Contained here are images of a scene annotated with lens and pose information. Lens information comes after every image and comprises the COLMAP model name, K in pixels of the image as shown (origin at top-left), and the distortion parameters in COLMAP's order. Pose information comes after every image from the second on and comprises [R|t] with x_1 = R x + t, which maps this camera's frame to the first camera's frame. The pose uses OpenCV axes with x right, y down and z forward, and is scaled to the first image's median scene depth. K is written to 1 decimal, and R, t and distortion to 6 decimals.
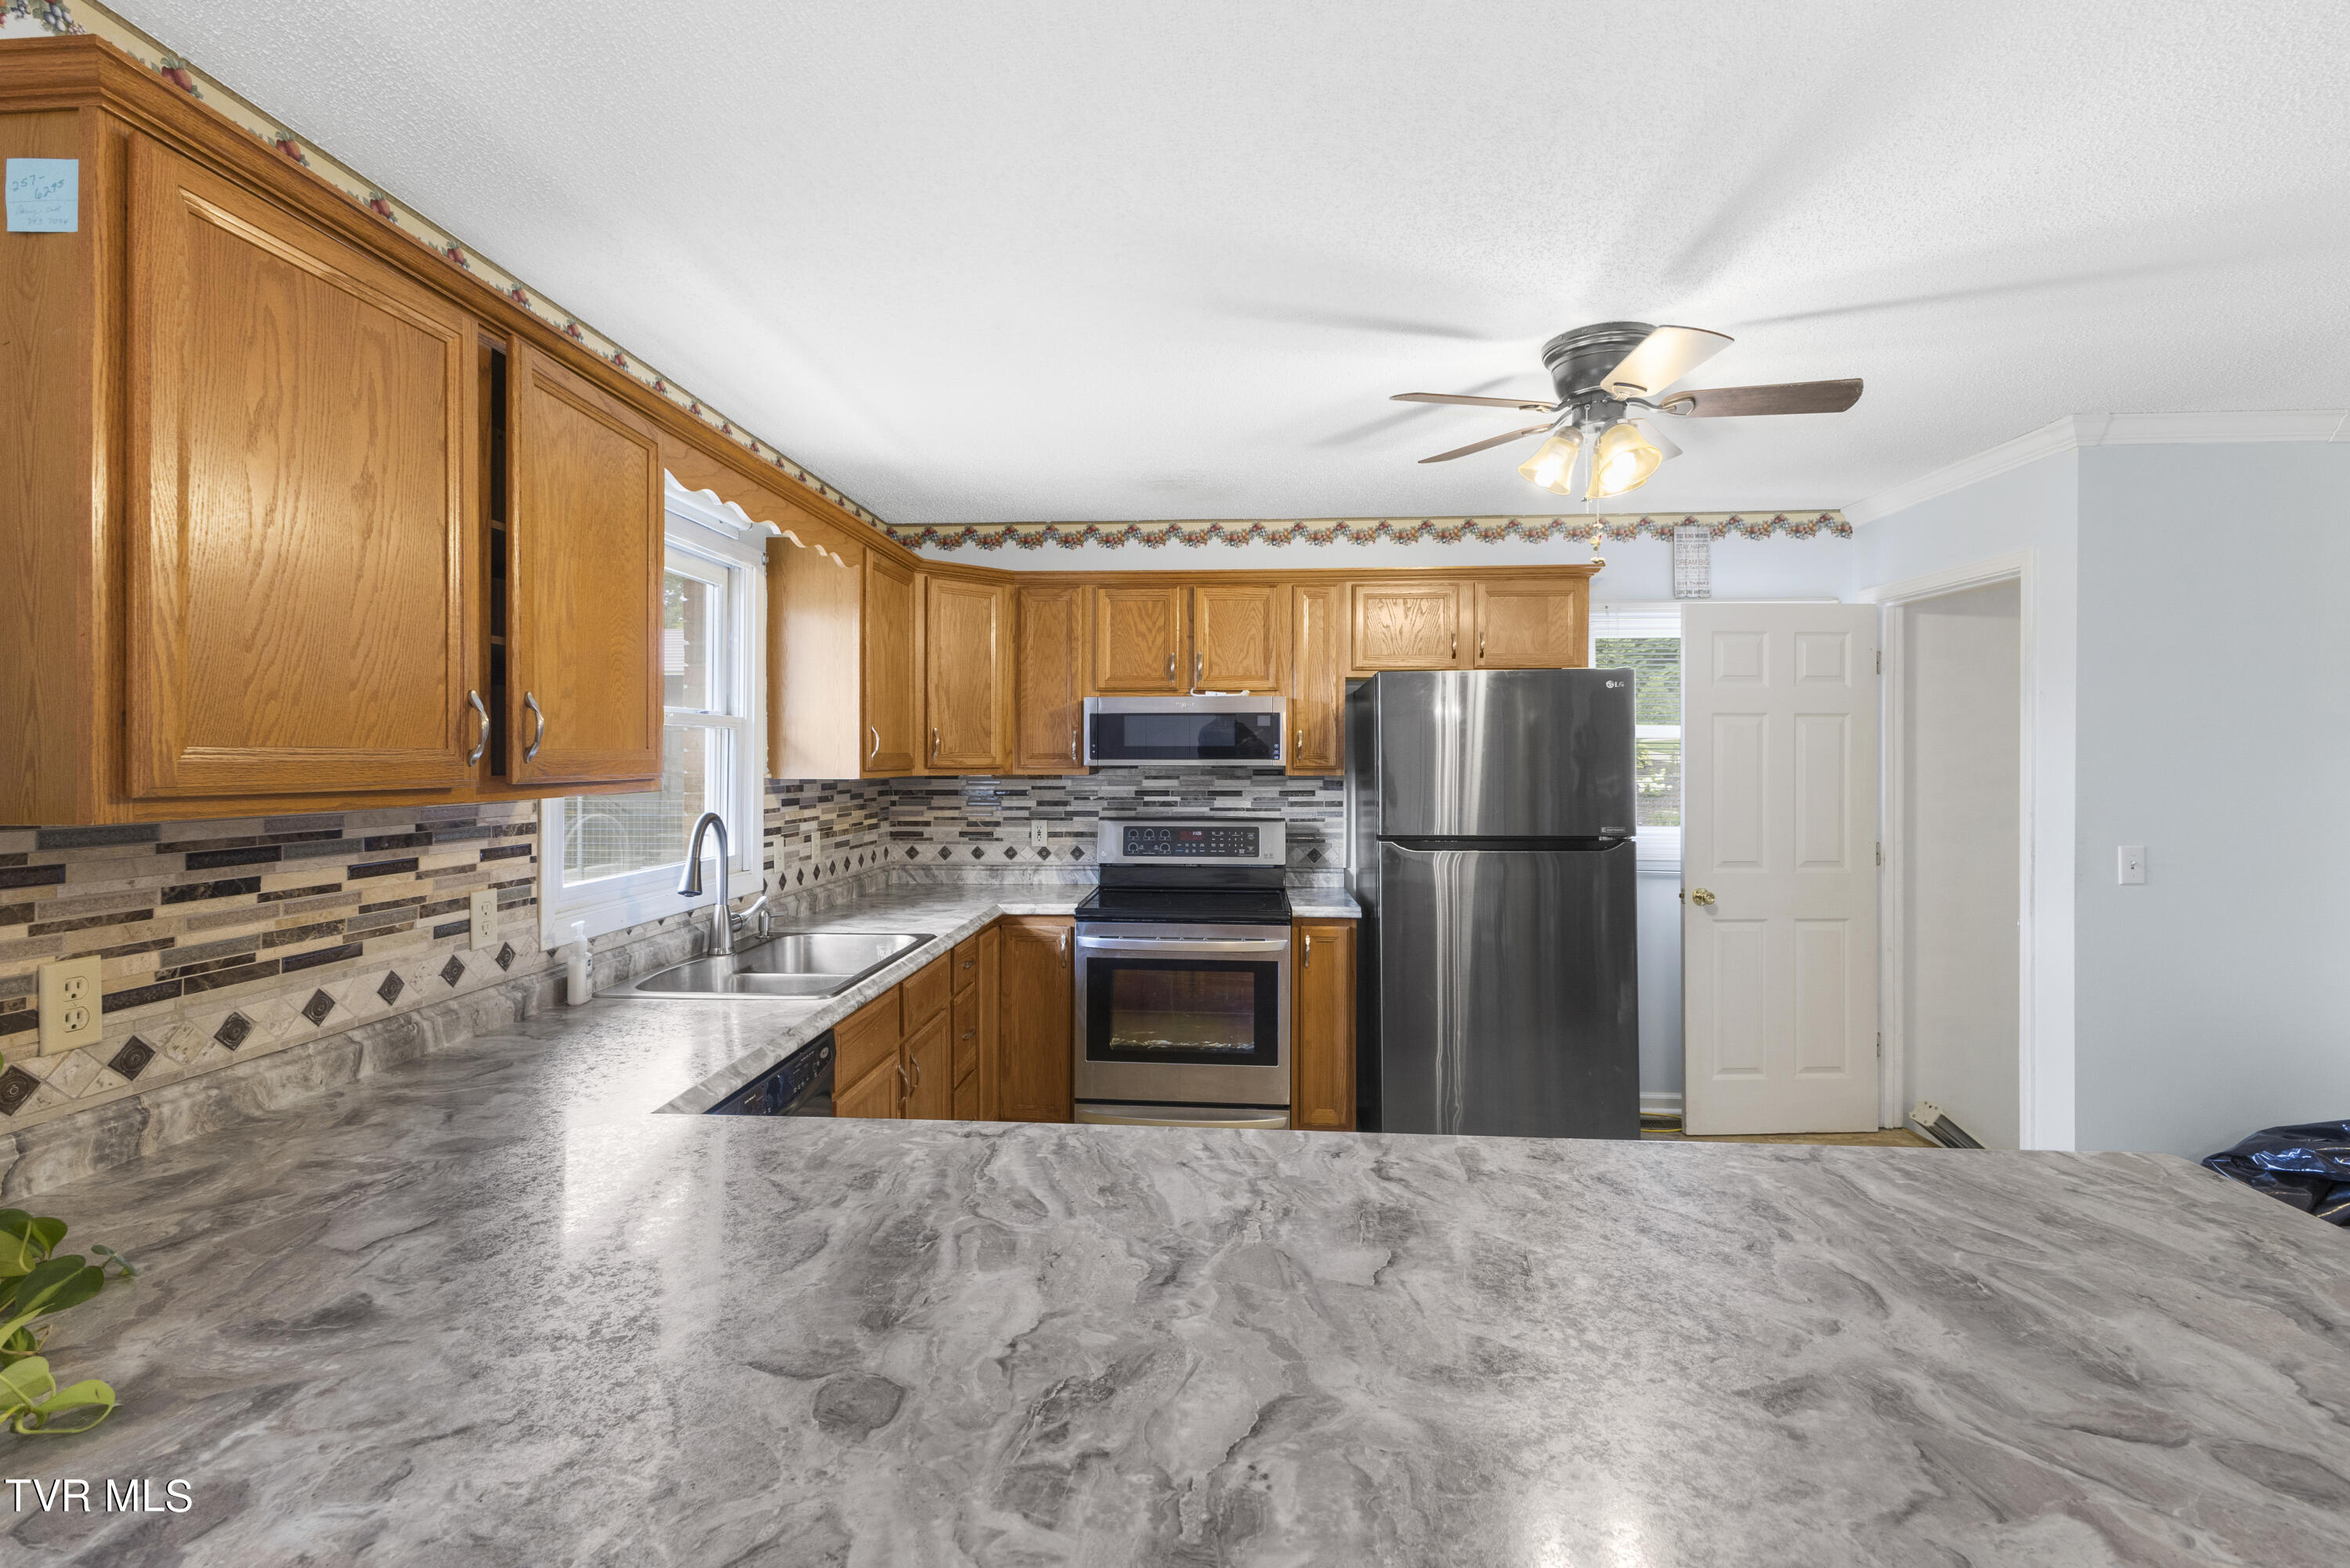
lens RADIAL K [[1041.5, 0, 1167.5], [0, 1041.5, 755.8], [0, 0, 1]] dist [0.009382, -0.000324]
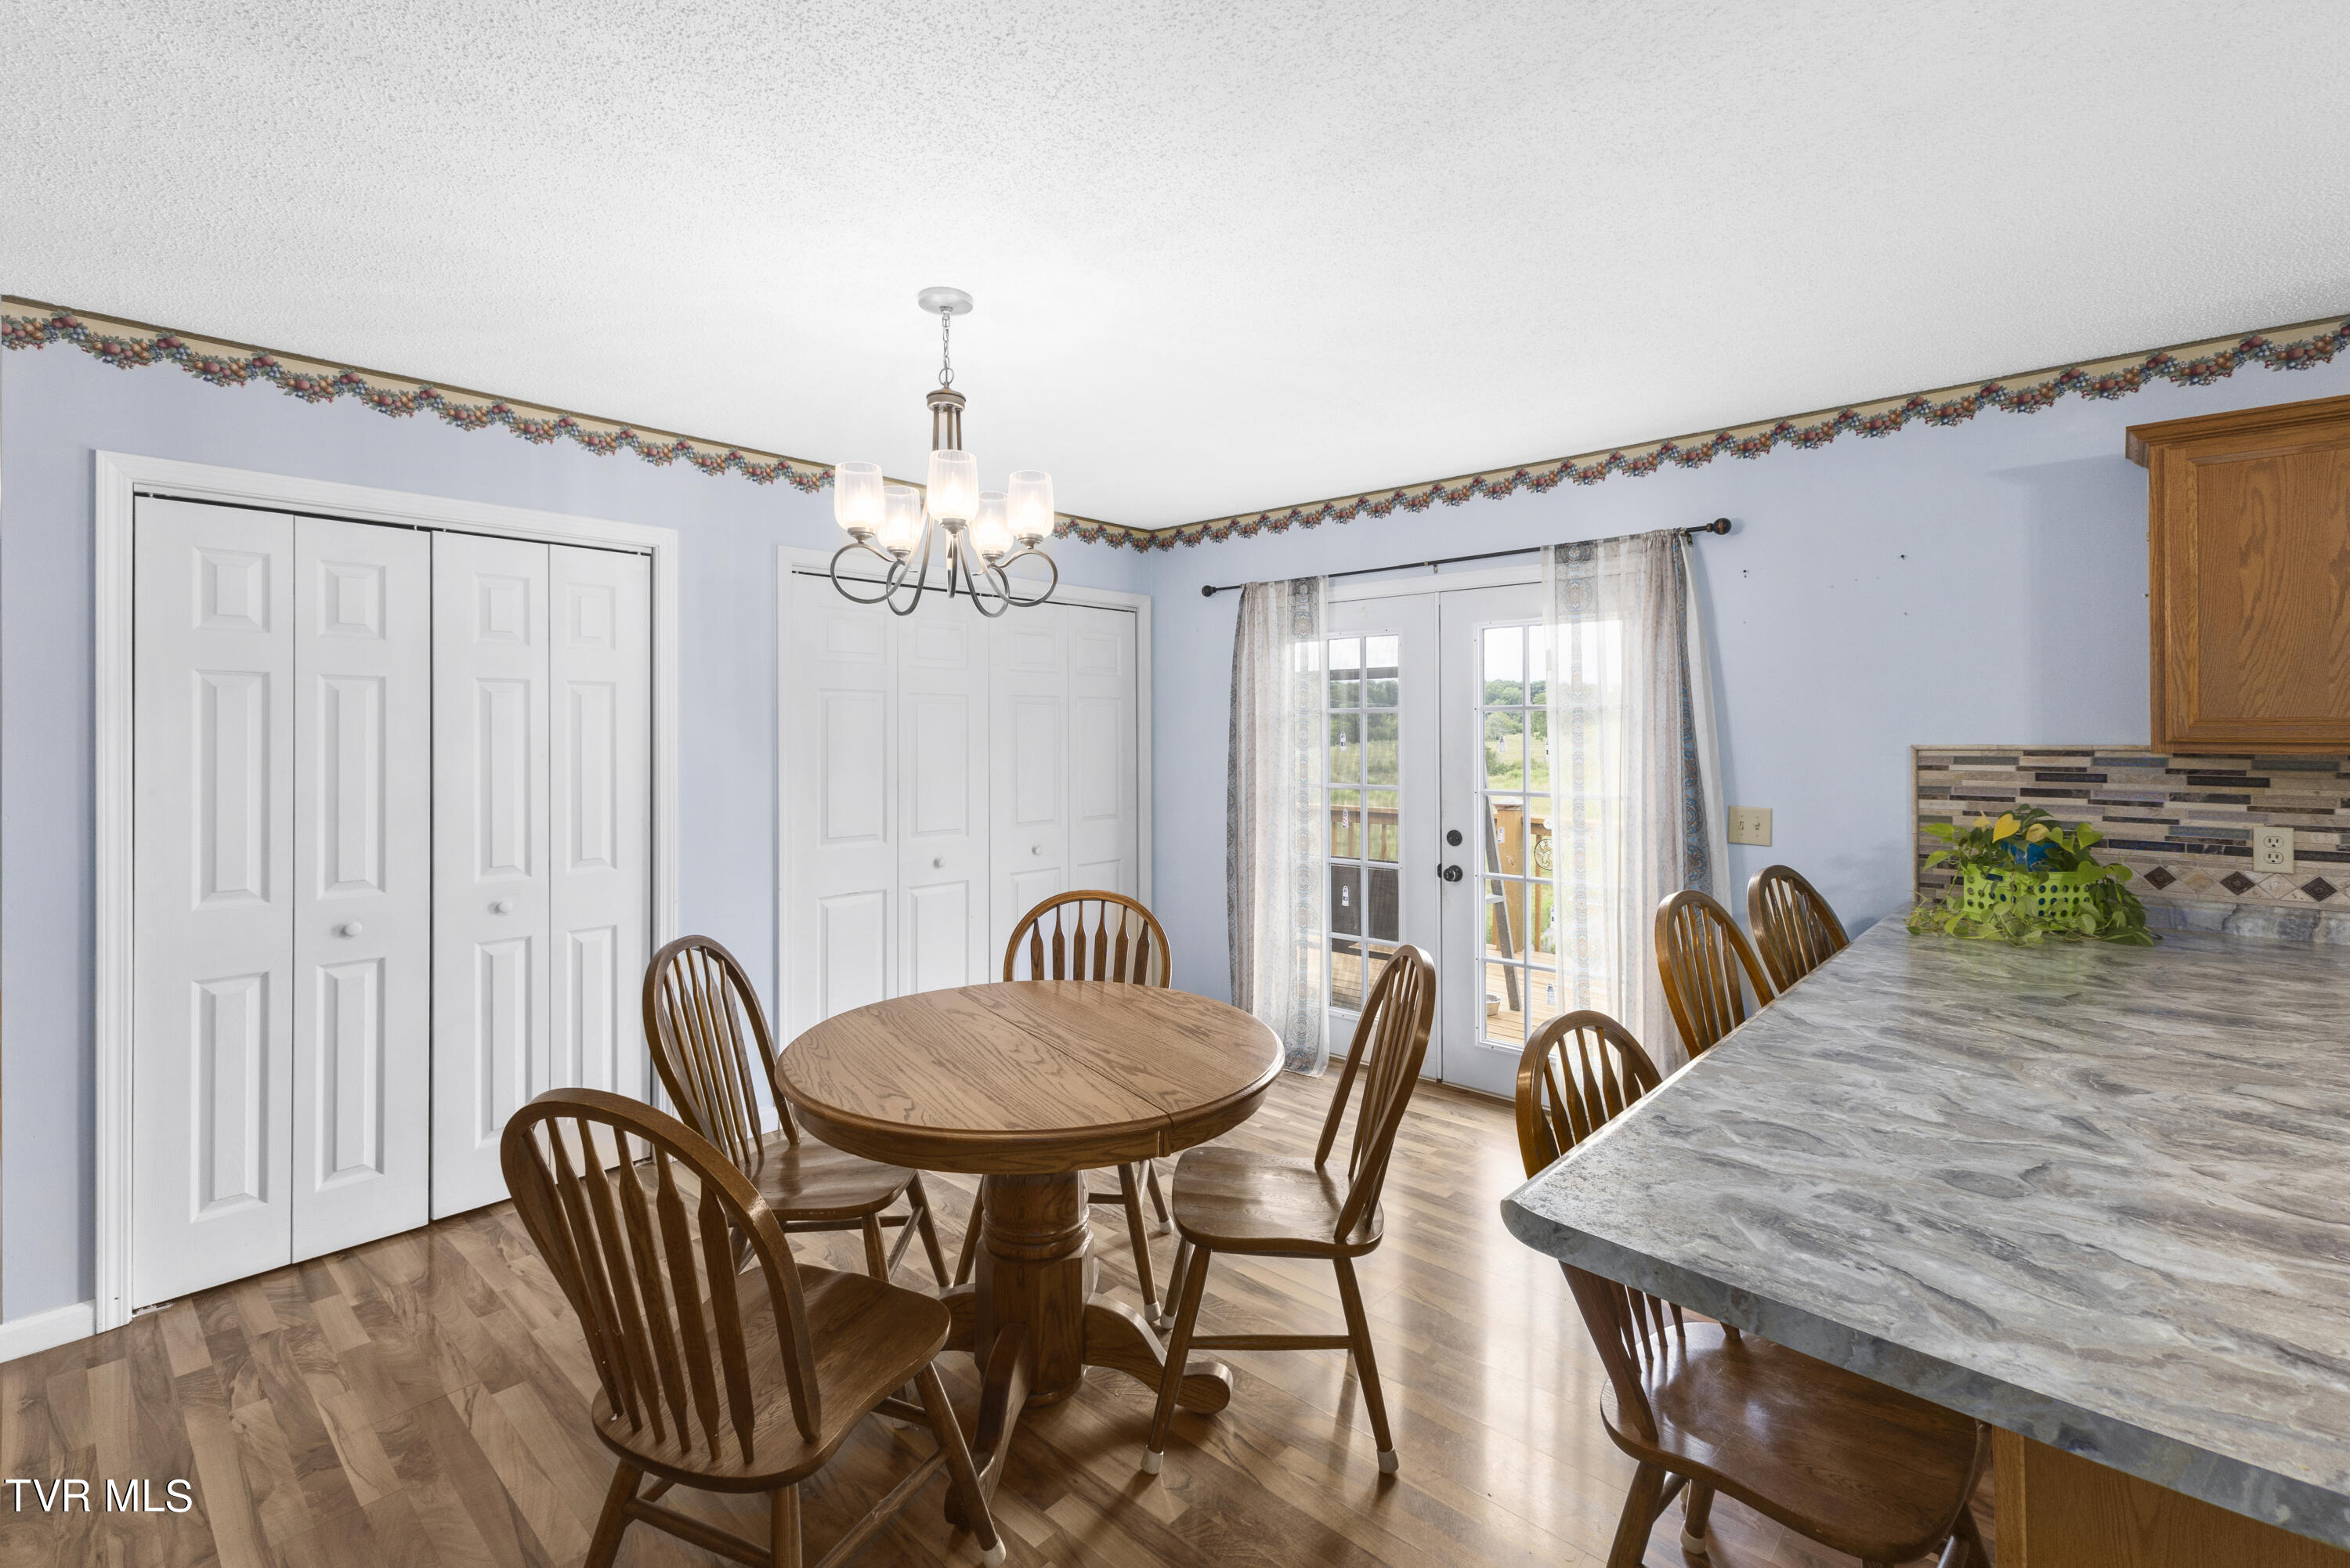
lens RADIAL K [[1055.2, 0, 1175.1], [0, 1055.2, 724.7], [0, 0, 1]] dist [0.010078, 0.000071]
pose [[-0.614867, -0.005073, -0.788614, 1.058829], [0.002248, 0.999964, -0.008186, 0.008615], [0.788627, -0.006806, -0.614834, 0.361504]]
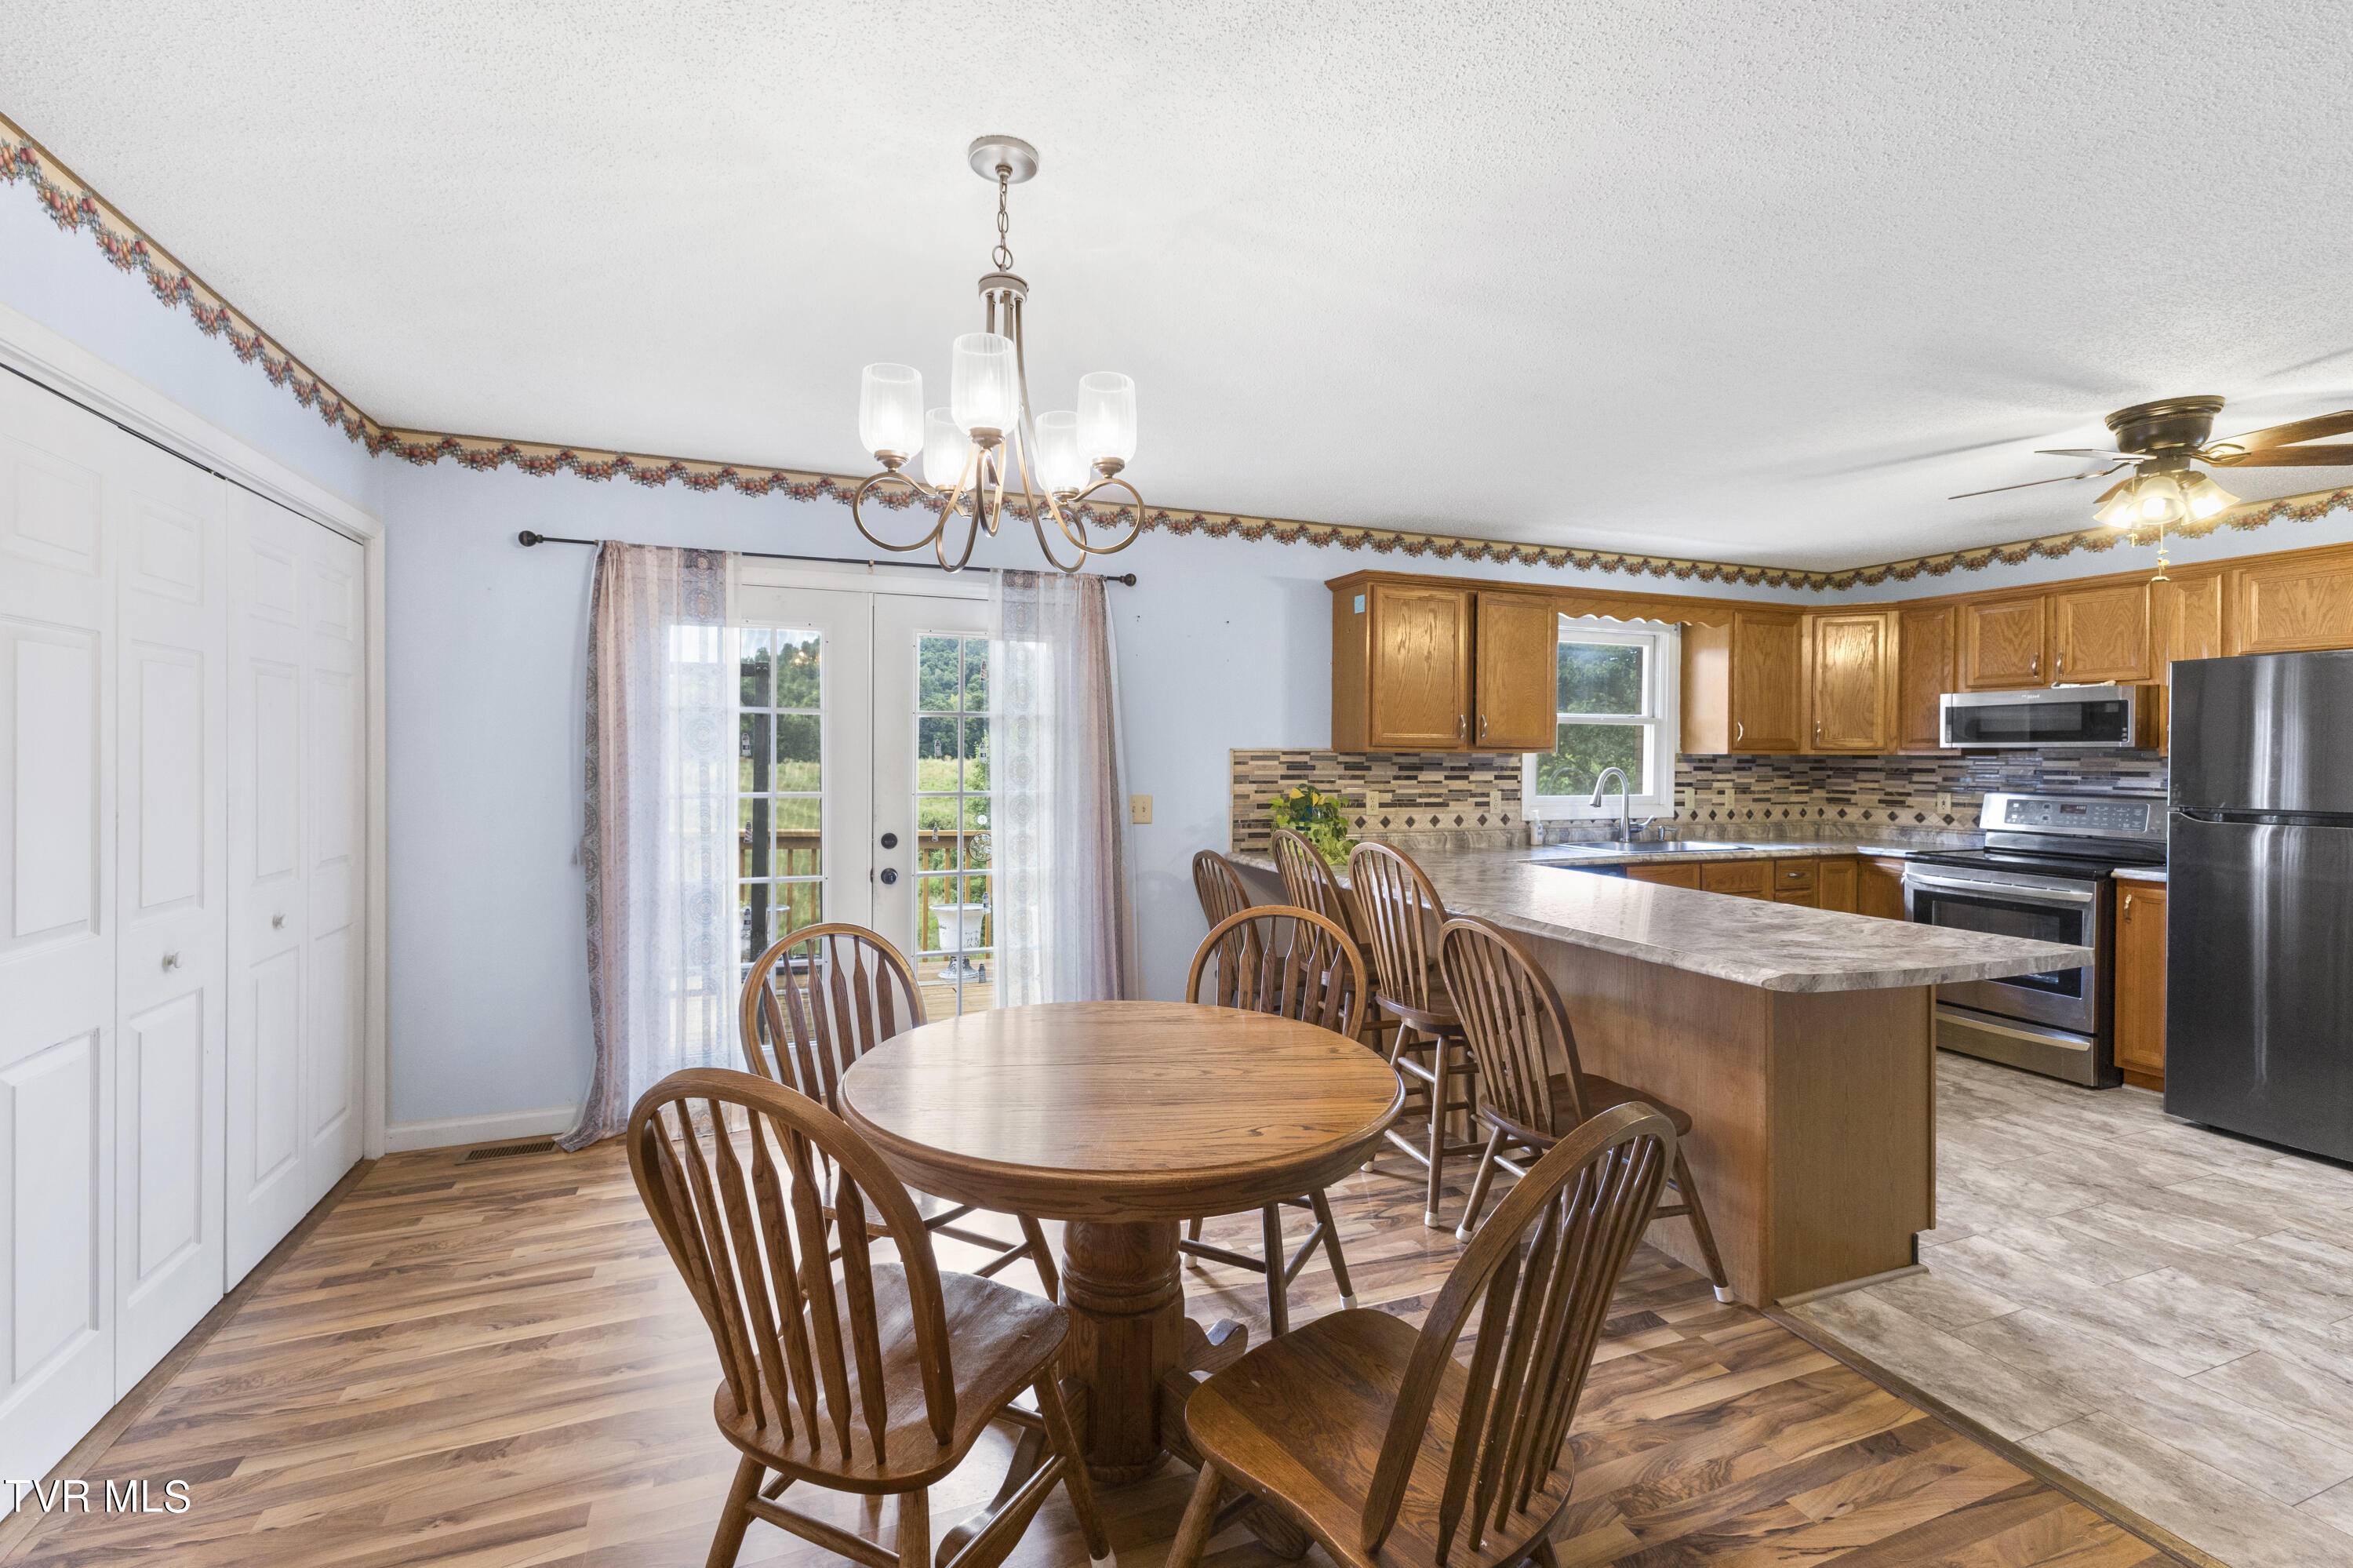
lens RADIAL K [[1042.9, 0, 1169.0], [0, 1042.9, 755.8], [0, 0, 1]] dist [0.009382, -0.000324]
pose [[0.442596, 0.004641, -0.896709, 1.159700], [-0.004535, 0.999985, 0.002937, 0.035676], [0.896710, 0.002767, 0.442610, -0.761943]]
